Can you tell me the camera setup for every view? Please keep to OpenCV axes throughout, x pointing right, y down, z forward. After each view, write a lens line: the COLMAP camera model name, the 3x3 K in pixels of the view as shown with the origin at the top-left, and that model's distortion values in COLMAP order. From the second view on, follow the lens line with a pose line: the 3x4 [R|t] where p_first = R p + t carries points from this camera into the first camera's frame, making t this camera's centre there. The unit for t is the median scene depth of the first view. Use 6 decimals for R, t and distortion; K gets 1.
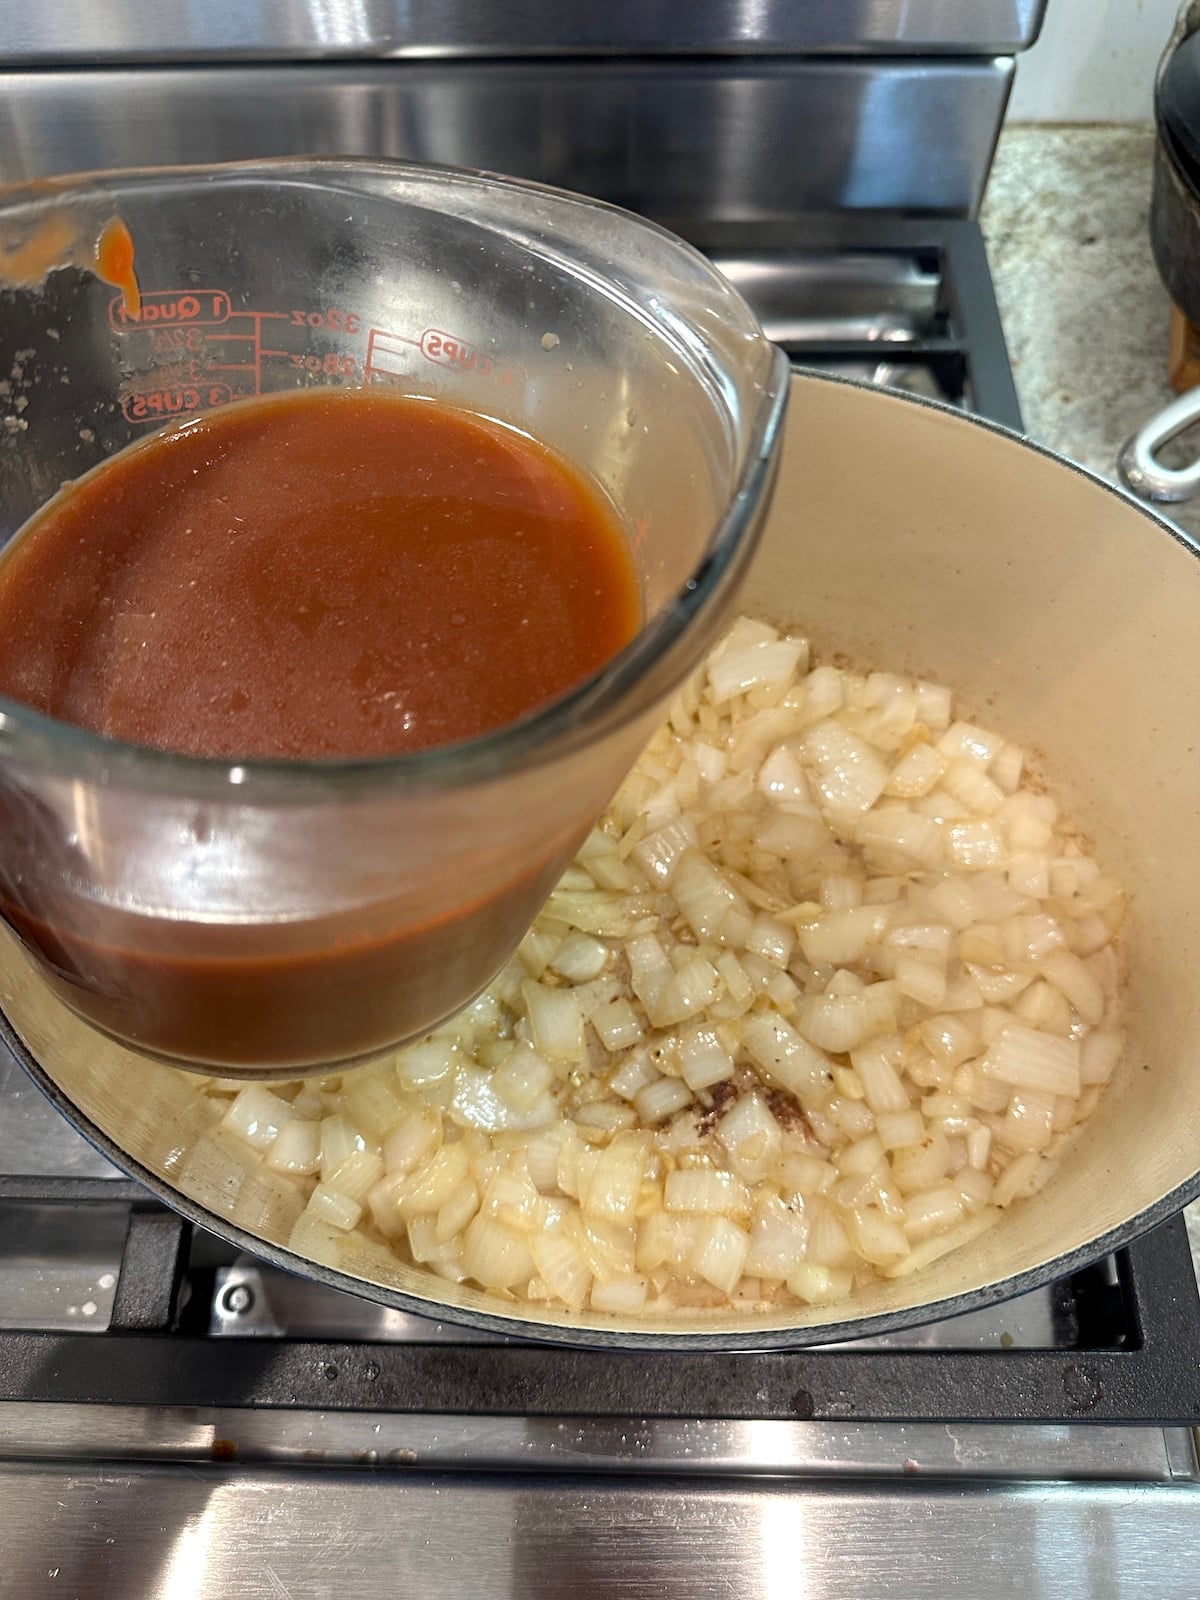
lens RADIAL K [[1081.9, 0, 608.3], [0, 1081.9, 801.5], [0, 0, 1]] dist [0.006390, -0.029677]
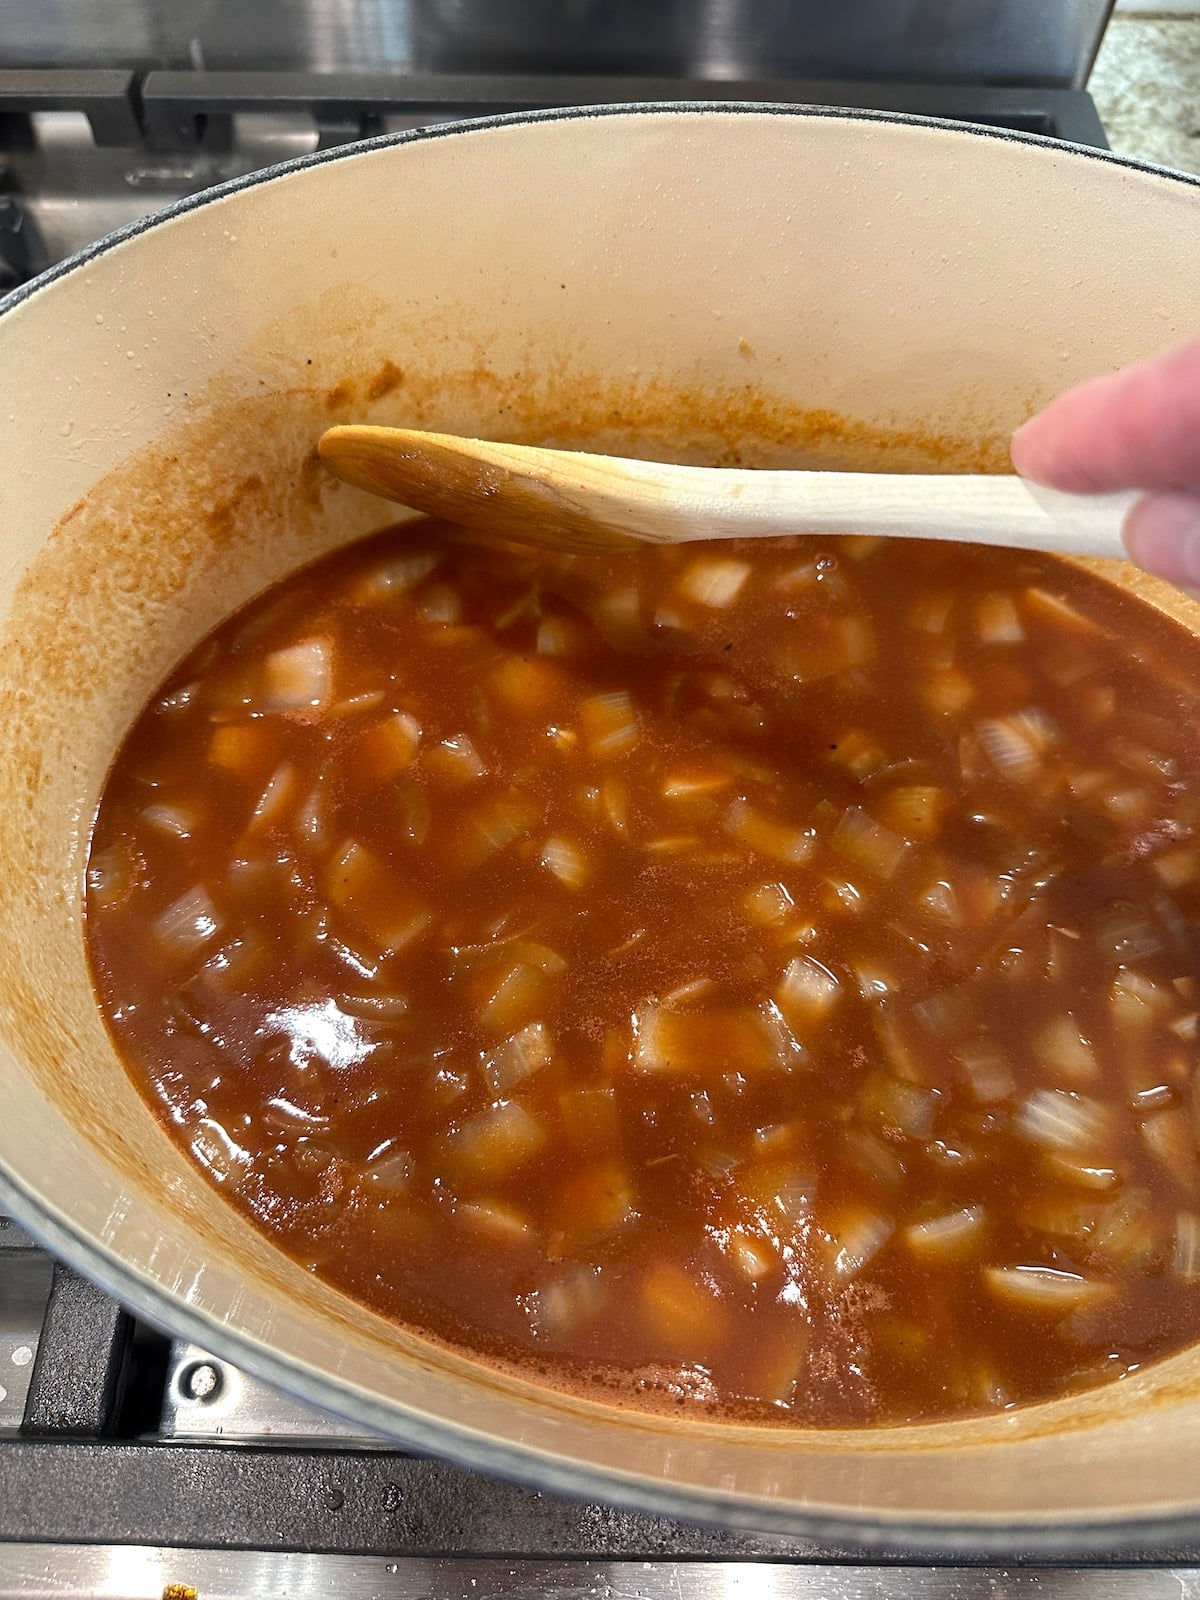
lens RADIAL K [[1092.3, 0, 600.0], [0, 1092.3, 800.0], [0, 0, 1]] dist [-0.036272, 0.010622]
pose [[0.999620, 0.011860, 0.024879, -0.094048], [-0.011396, 0.999761, -0.018677, 0.074126], [-0.025095, 0.018387, 0.999516, 0.253878]]
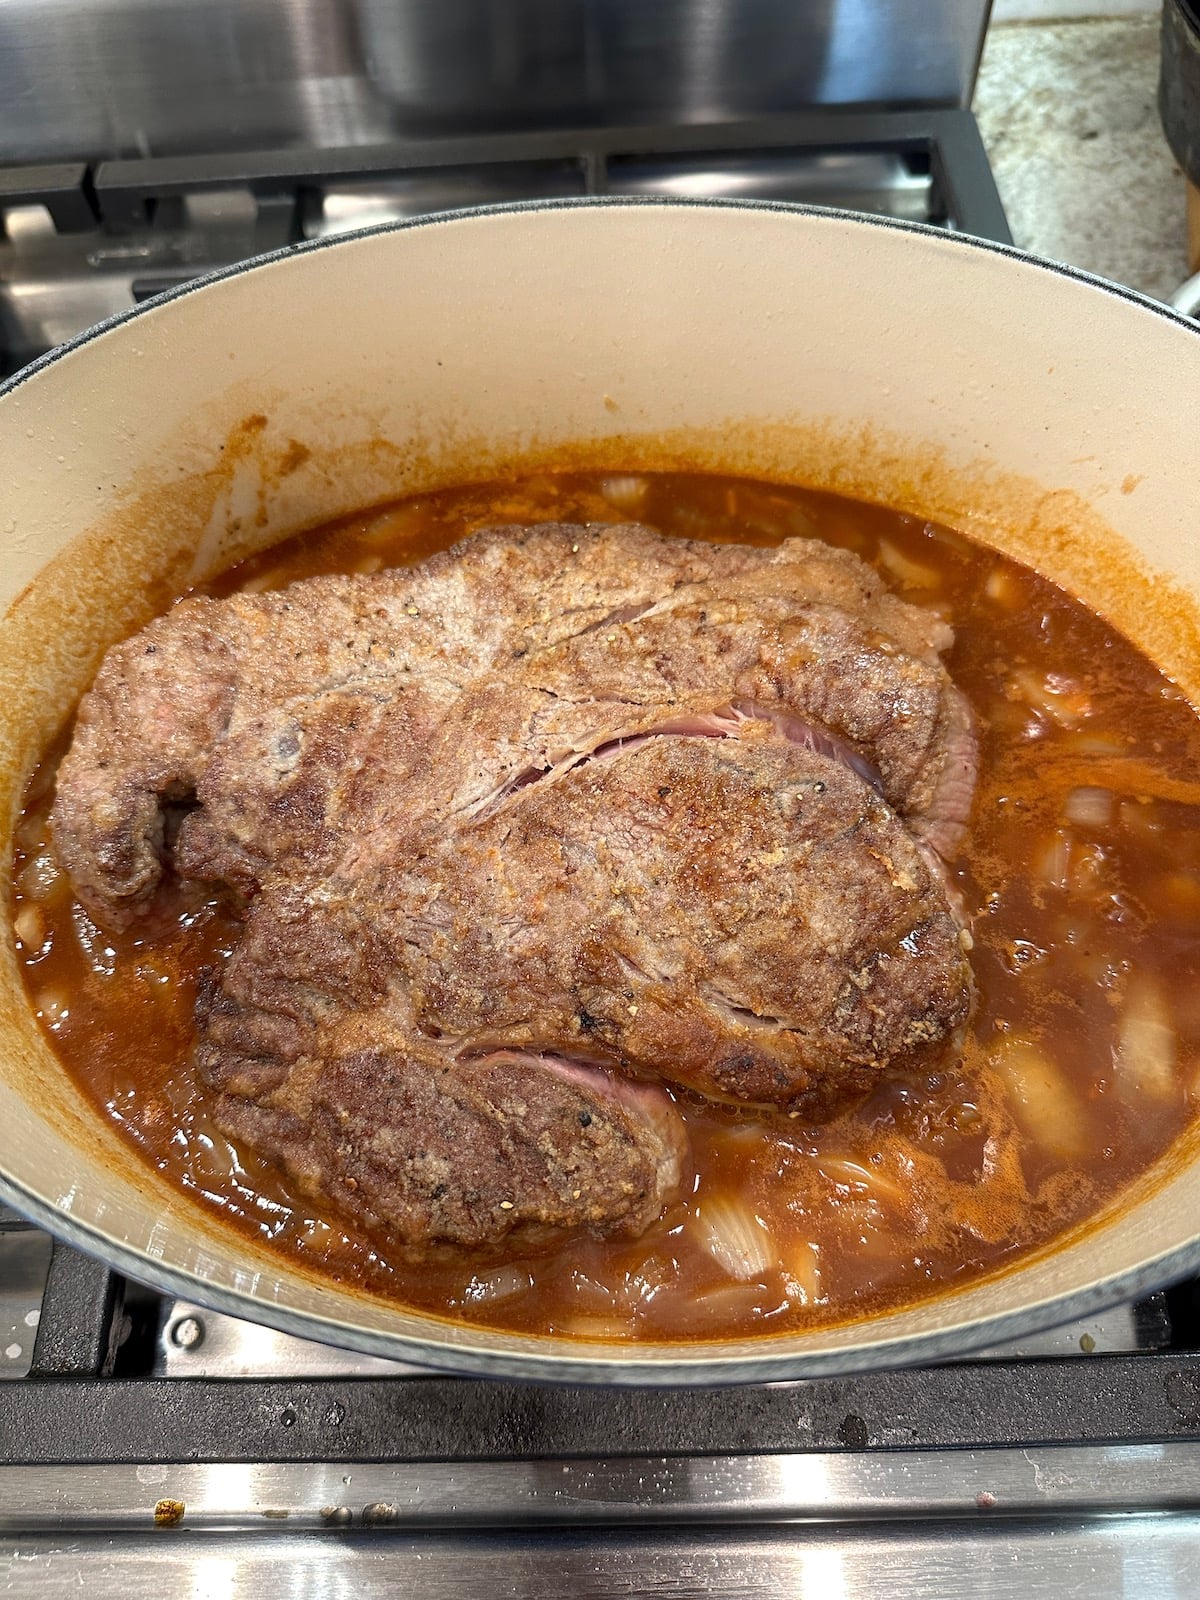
lens RADIAL K [[1080.6, 0, 597.4], [0, 1080.6, 803.0], [0, 0, 1]] dist [-0.020478, -0.001208]
pose [[0.998866, -0.046639, -0.009539, 0.012223], [0.046536, 0.998859, -0.010695, 0.066468], [0.010027, 0.010239, 0.999897, 0.151893]]
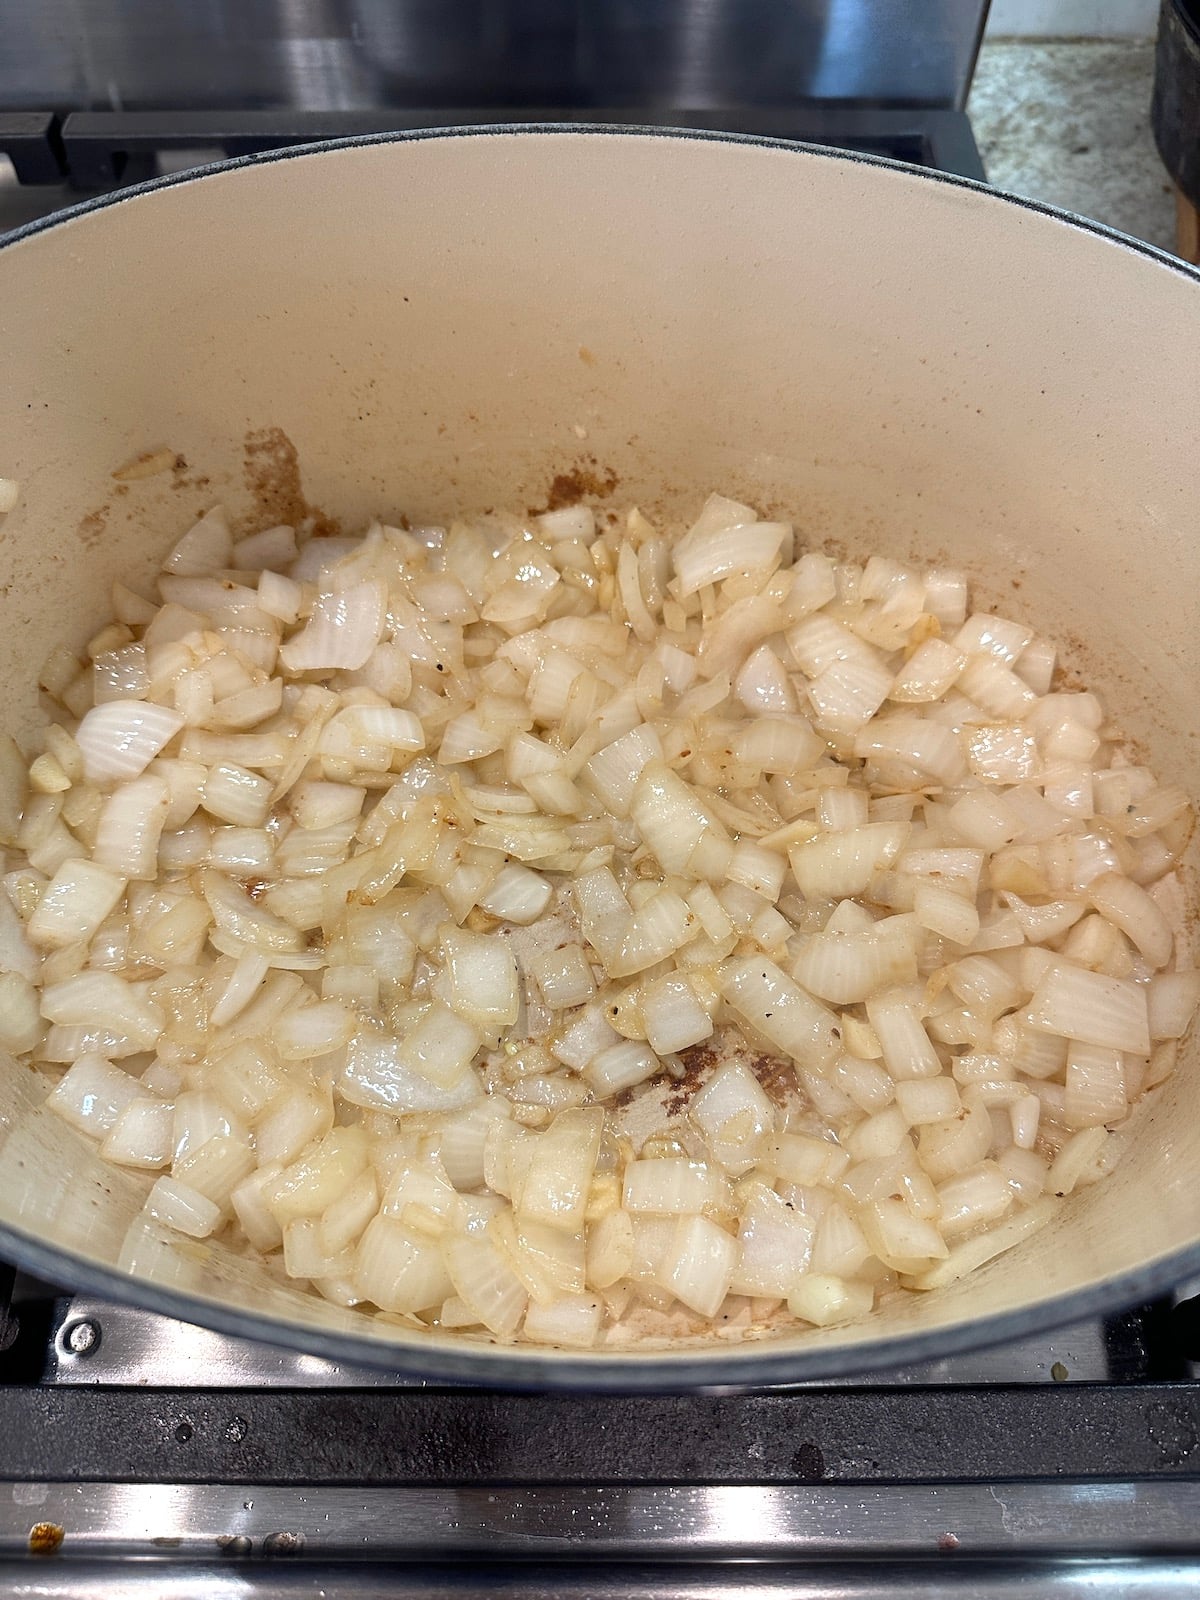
lens RADIAL K [[1080.6, 0, 597.4], [0, 1080.6, 803.0], [0, 0, 1]] dist [-0.020478, -0.001208]
pose [[0.999709, -0.007841, 0.022793, 0.016627], [0.008753, 0.999154, -0.040183, 0.112460], [-0.022458, 0.040371, 0.998932, 0.211399]]
